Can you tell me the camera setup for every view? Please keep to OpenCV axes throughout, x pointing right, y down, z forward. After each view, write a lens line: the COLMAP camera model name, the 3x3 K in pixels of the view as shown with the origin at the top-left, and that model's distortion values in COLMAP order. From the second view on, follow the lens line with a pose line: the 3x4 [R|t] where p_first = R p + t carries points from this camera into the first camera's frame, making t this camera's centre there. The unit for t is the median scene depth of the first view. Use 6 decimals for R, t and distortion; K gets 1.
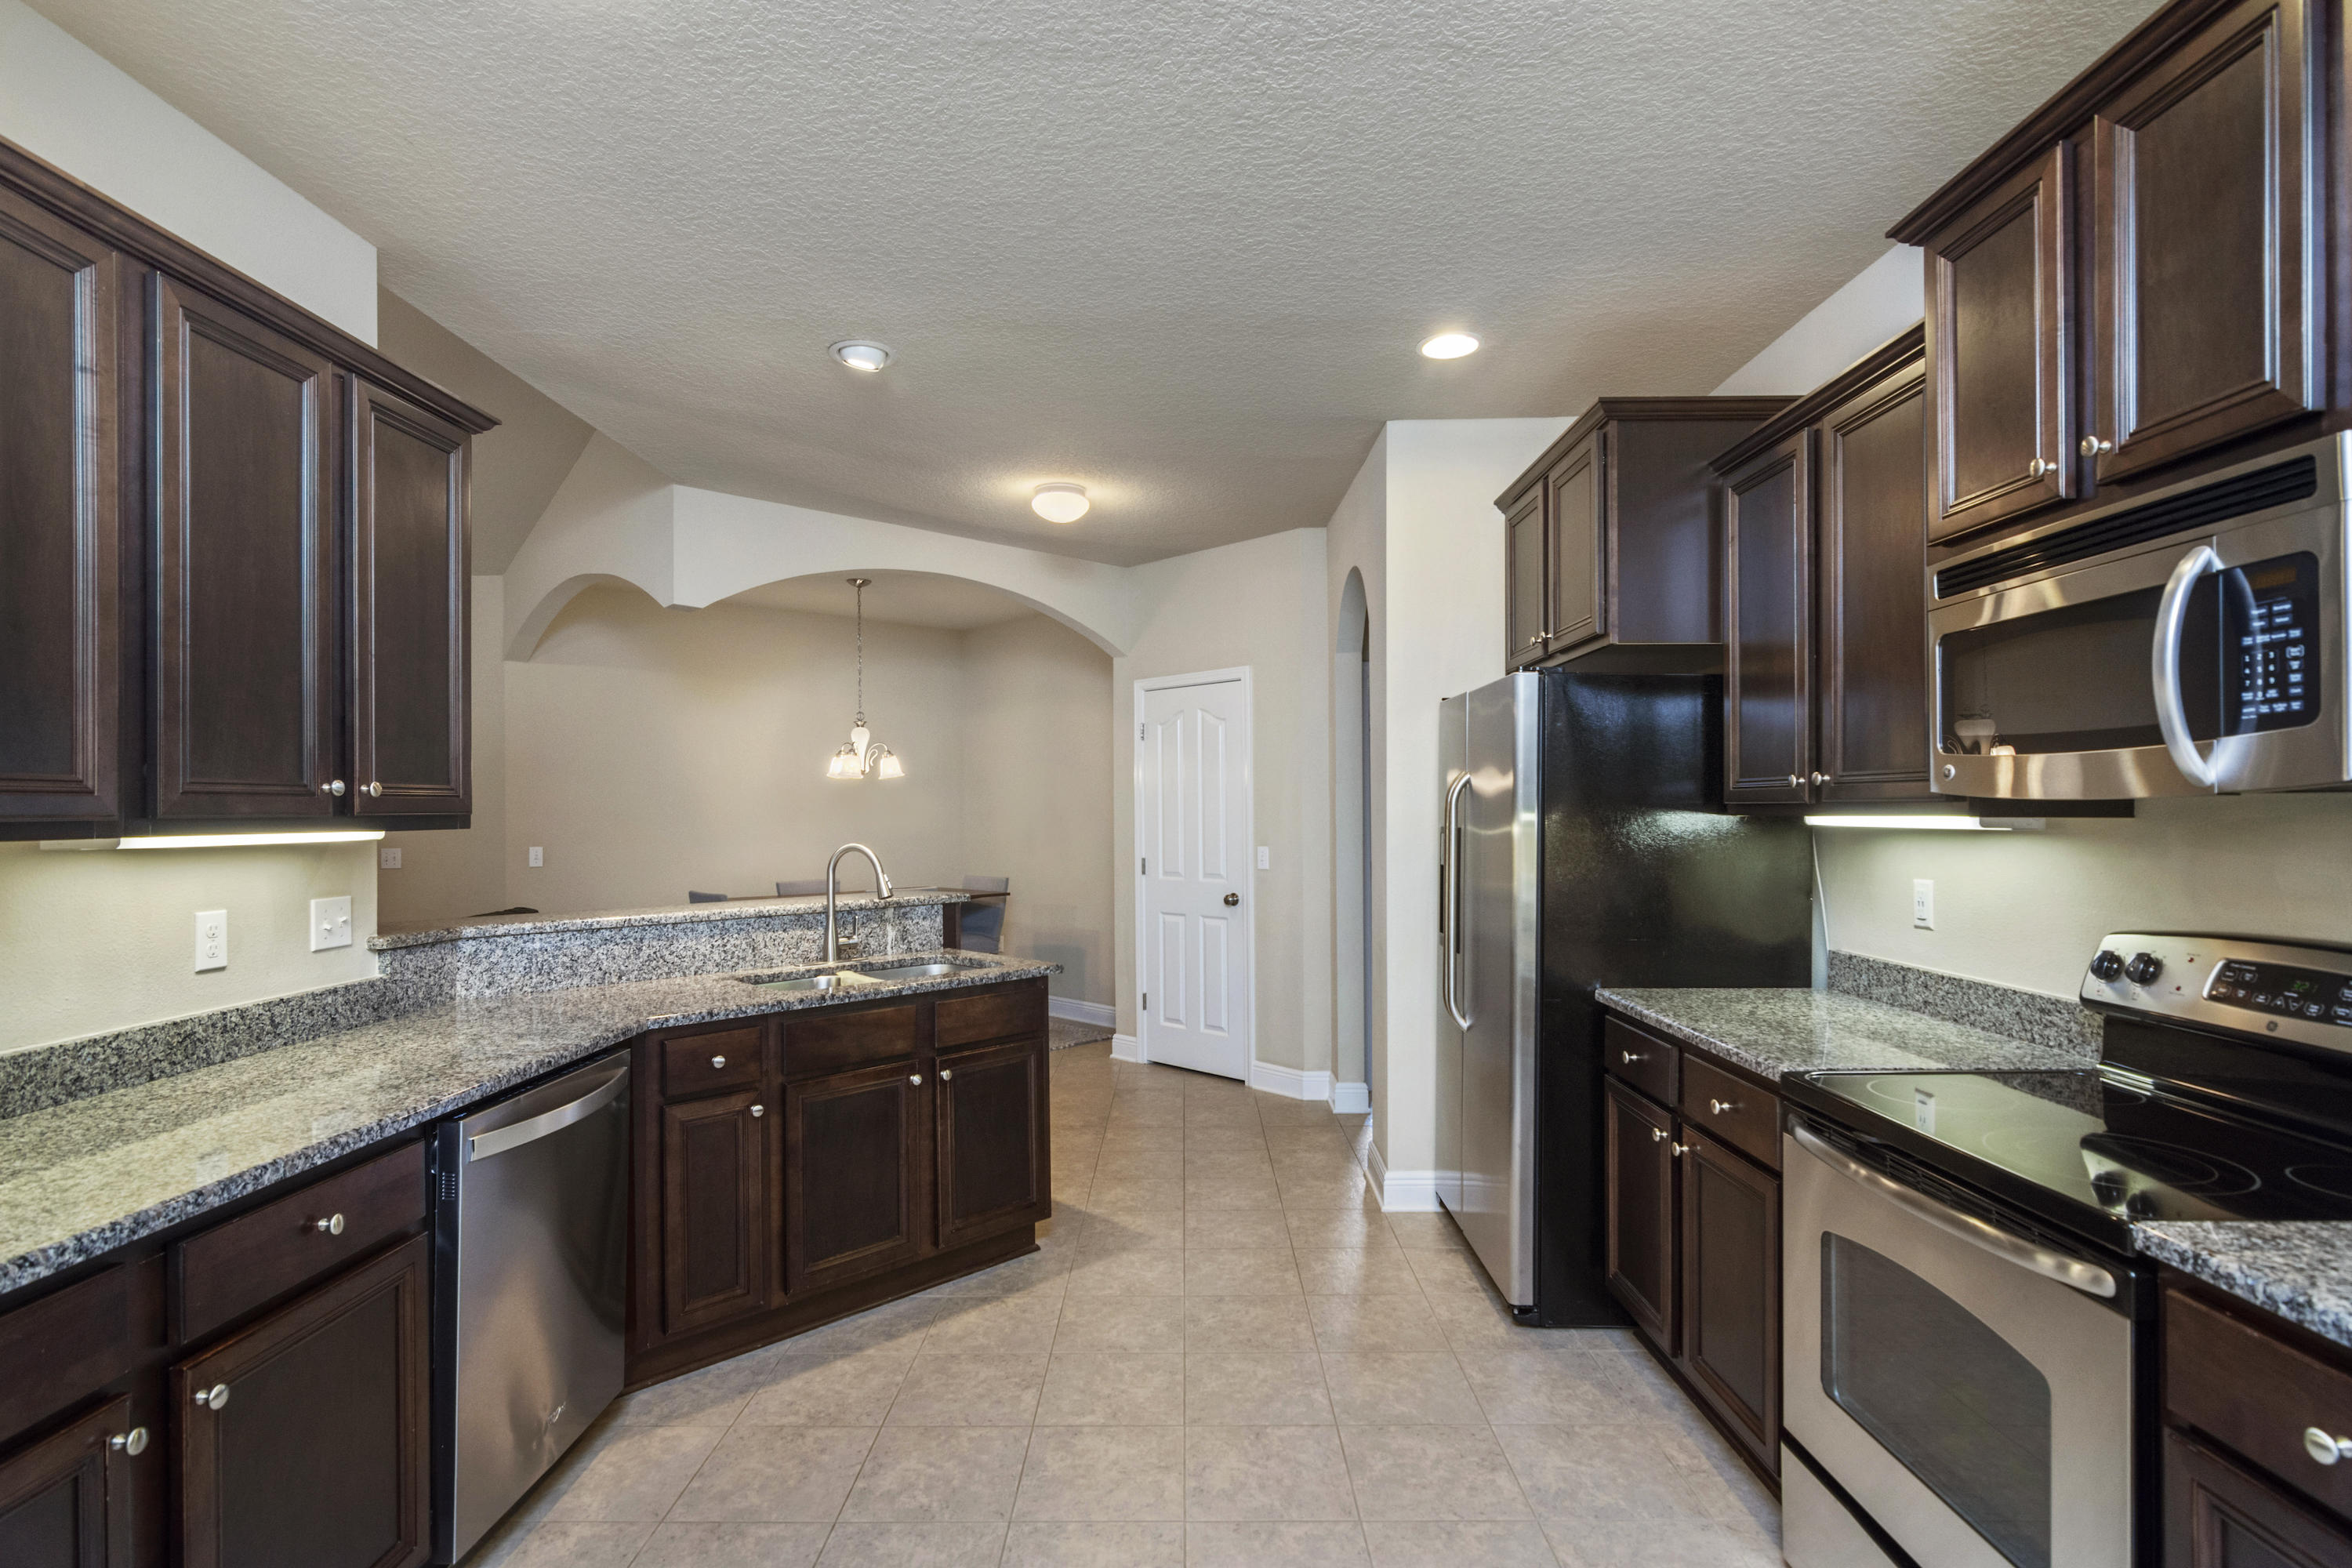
lens RADIAL K [[1126.2, 0, 1183.8], [0, 1126.2, 801.1], [0, 0, 1]] dist [-0.001207, 0.000814]
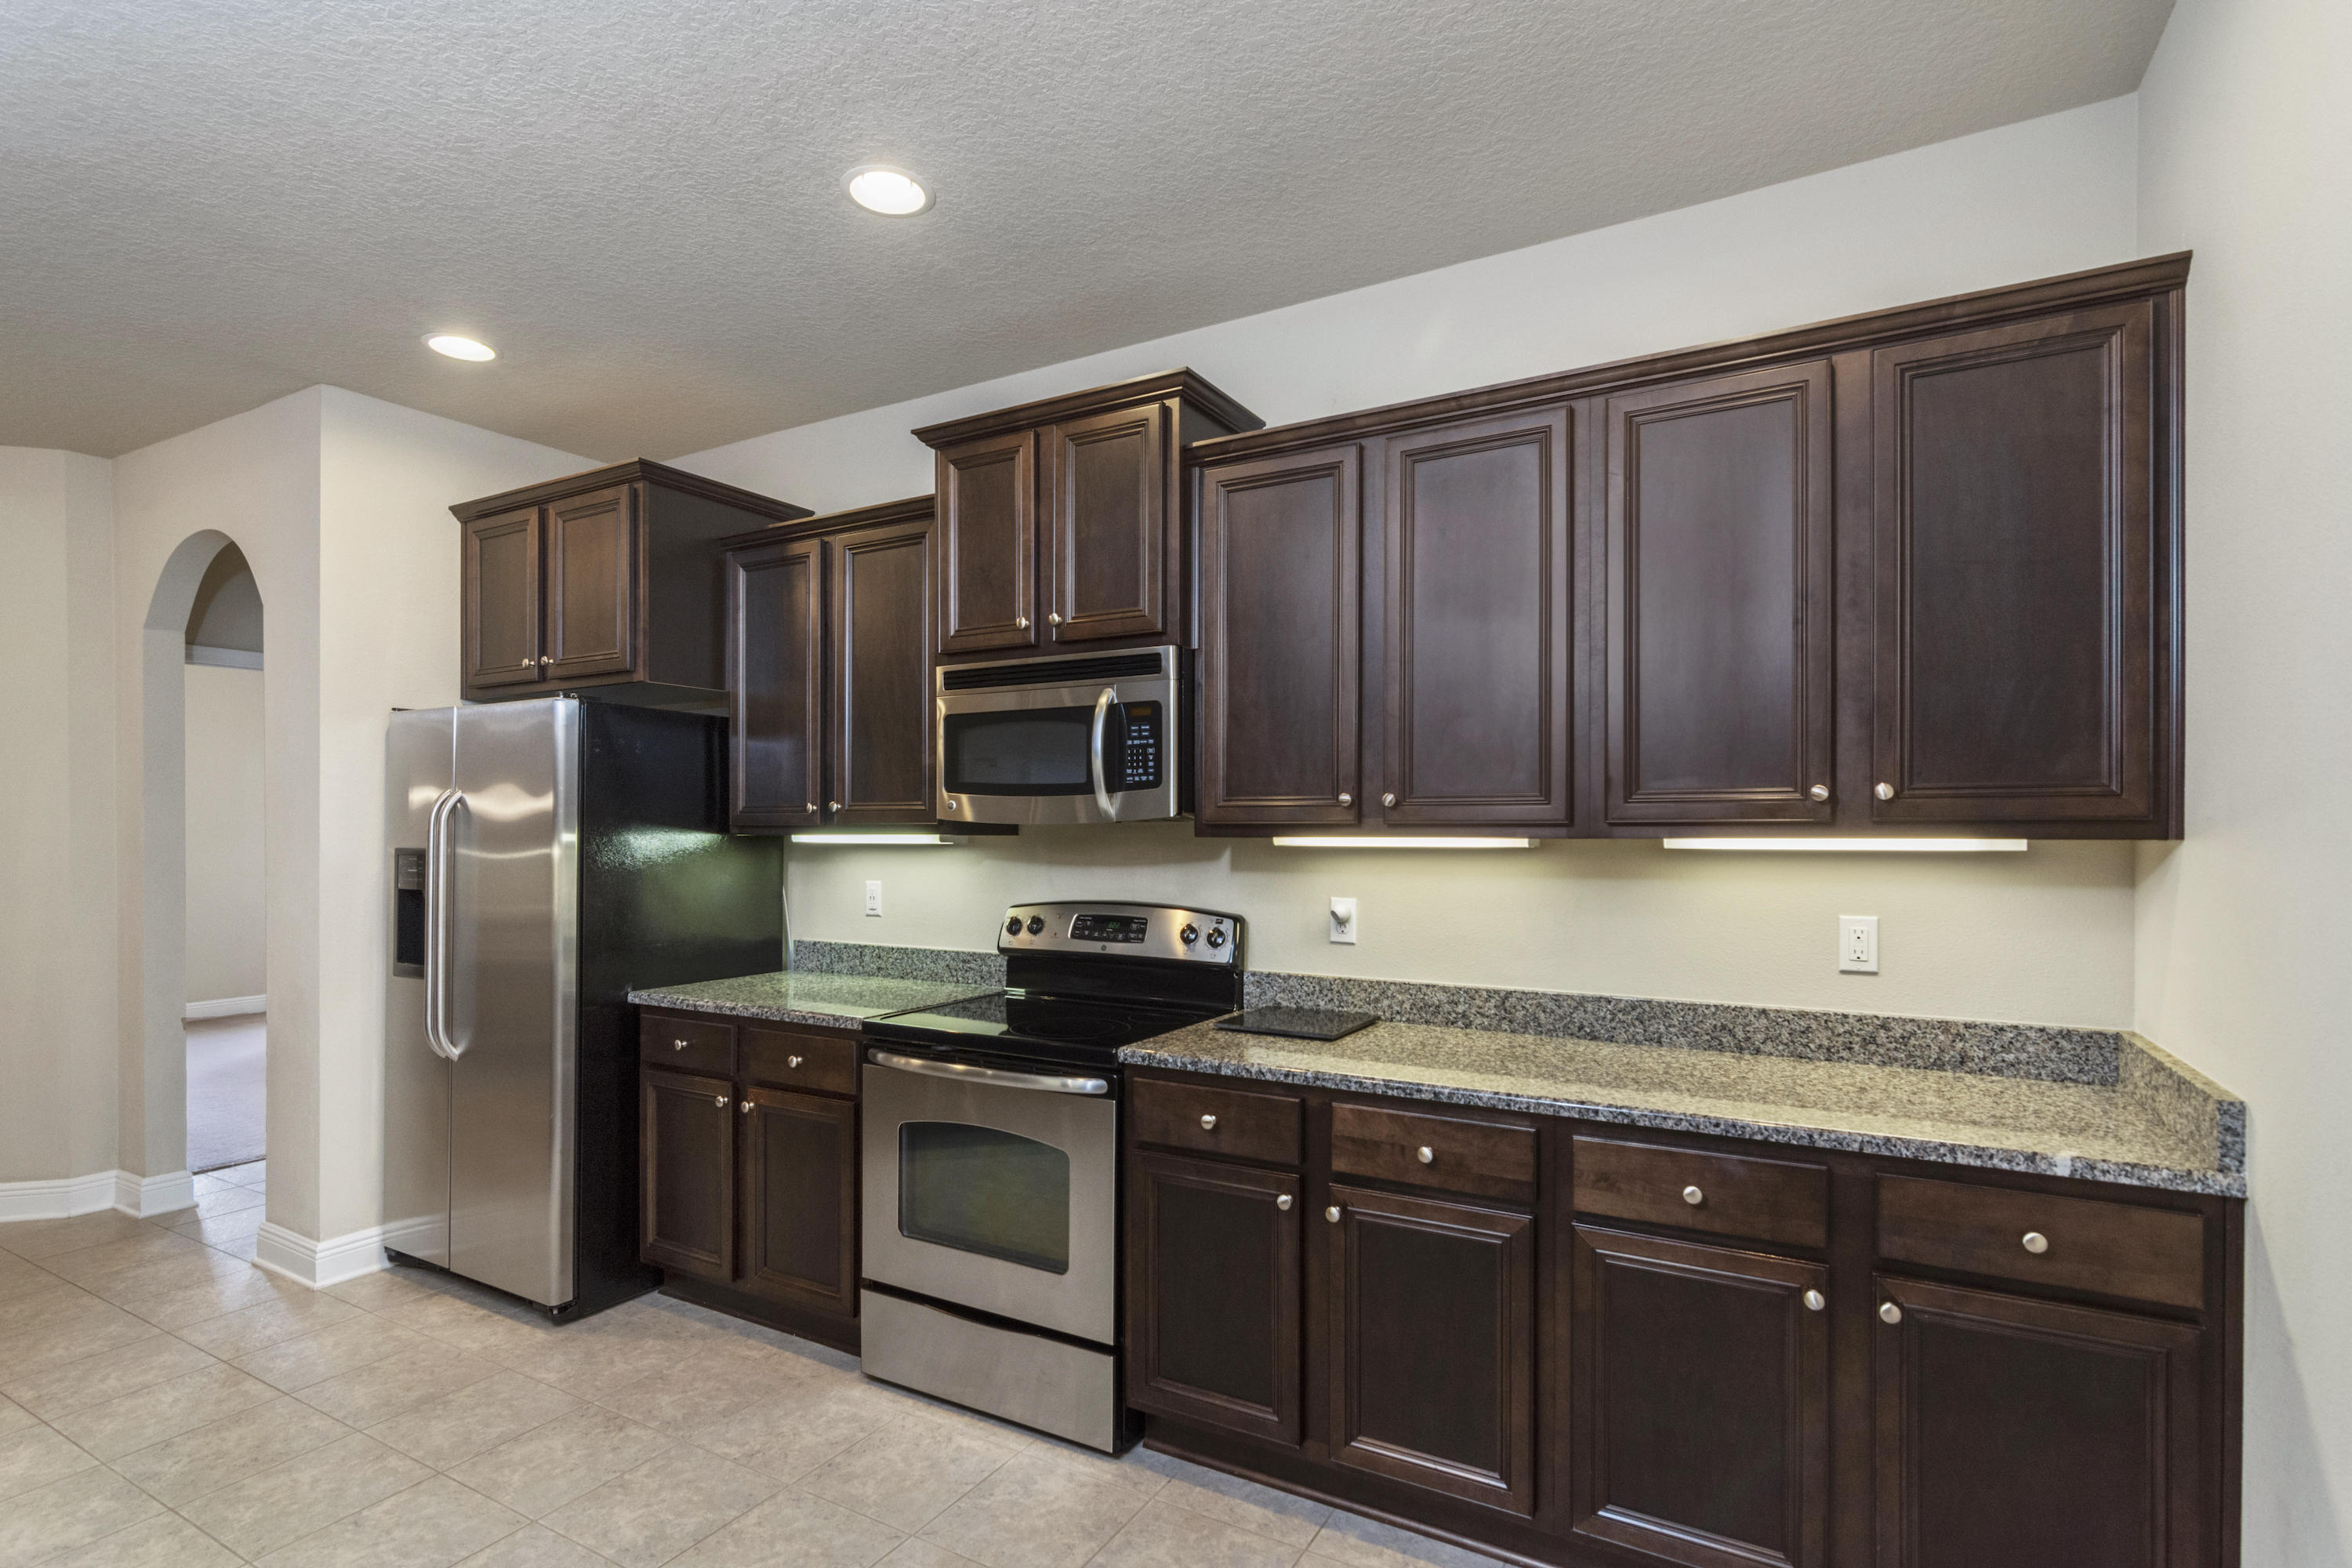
lens RADIAL K [[1126.2, 0, 1170.0], [0, 1126.2, 826.1], [0, 0, 1]] dist [-0.001207, 0.000814]
pose [[0.502144, 0.004418, 0.864773, -0.394279], [-0.008053, 0.999967, -0.000433, 0.000124], [-0.864746, -0.006747, 0.502164, -0.012667]]
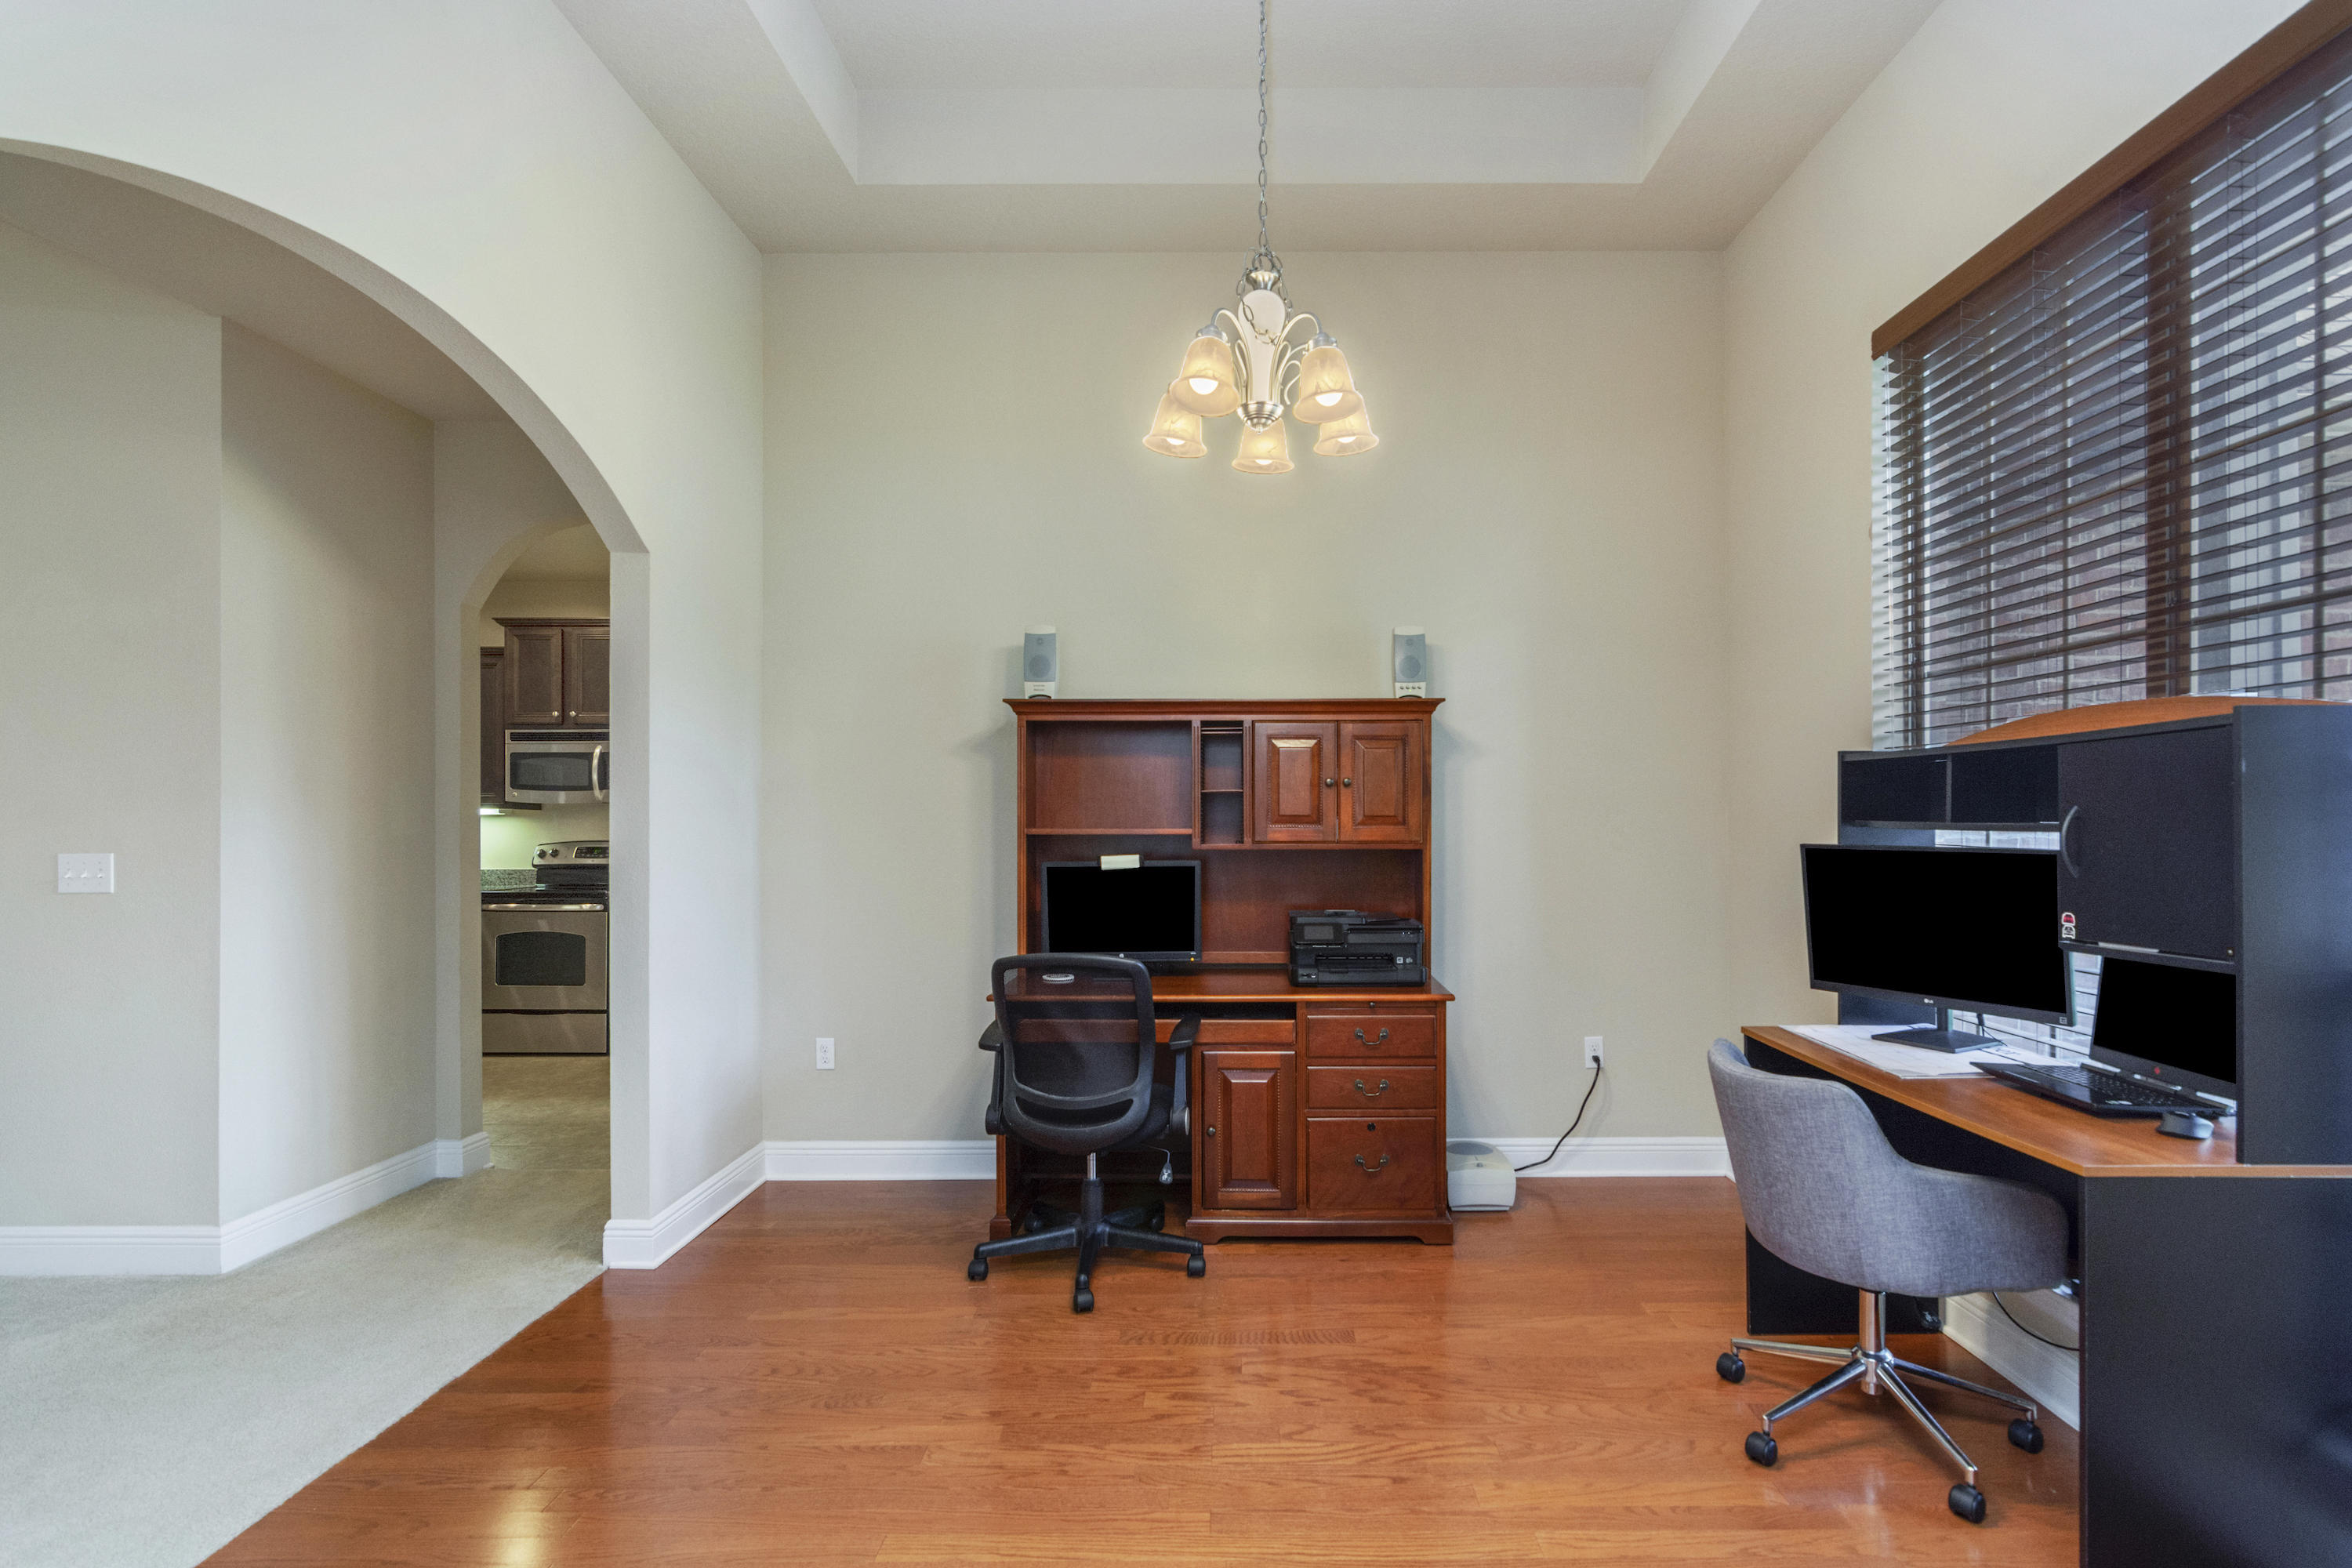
lens RADIAL K [[1155.3, 0, 1145.2], [0, 1155.3, 830.2], [0, 0, 1]] dist [-0.023476, 0.000098]
pose [[0.057725, -0.007301, 0.998306, -2.042191], [-0.002016, 0.999970, 0.007430, 0.038175], [-0.998330, -0.002442, 0.057708, -0.811865]]
